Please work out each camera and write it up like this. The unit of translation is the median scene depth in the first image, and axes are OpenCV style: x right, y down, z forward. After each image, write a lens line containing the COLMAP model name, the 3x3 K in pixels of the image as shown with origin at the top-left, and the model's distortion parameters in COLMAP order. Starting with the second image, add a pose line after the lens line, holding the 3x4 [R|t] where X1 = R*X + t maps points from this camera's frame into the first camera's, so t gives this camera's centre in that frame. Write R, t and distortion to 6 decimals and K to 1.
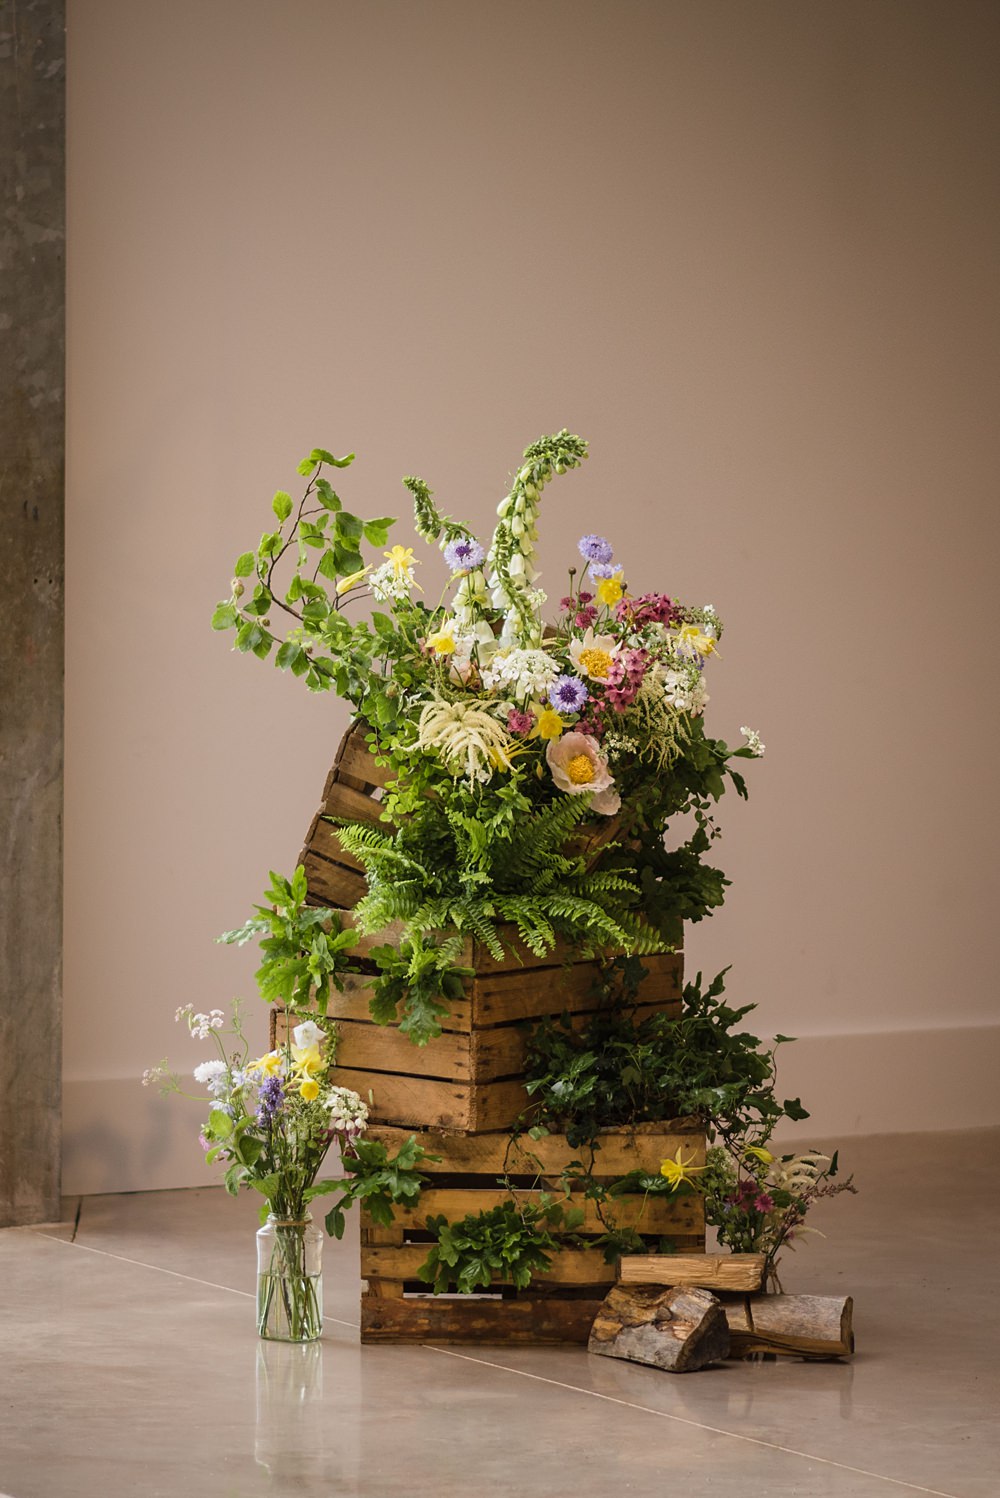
lens RADIAL K [[3688.9, 0, 499.9], [0, 3688.9, 747.8], [0, 0, 1]] dist [0.066708, 0.000000]
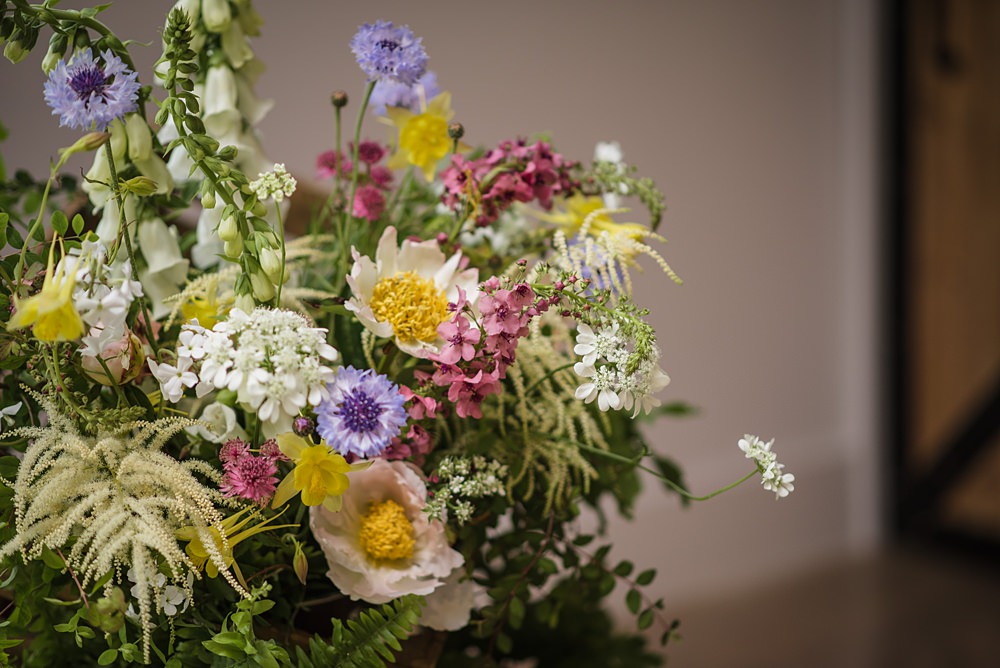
lens RADIAL K [[2462.6, 0, 498.9], [0, 2462.6, 335.4], [0, 0, 1]] dist [0.066708, 0.000000]
pose [[0.992052, -0.062627, 0.109135, 0.003766], [0.051269, 0.993261, 0.103940, -0.050829], [-0.114910, -0.097519, 0.988578, 0.701731]]
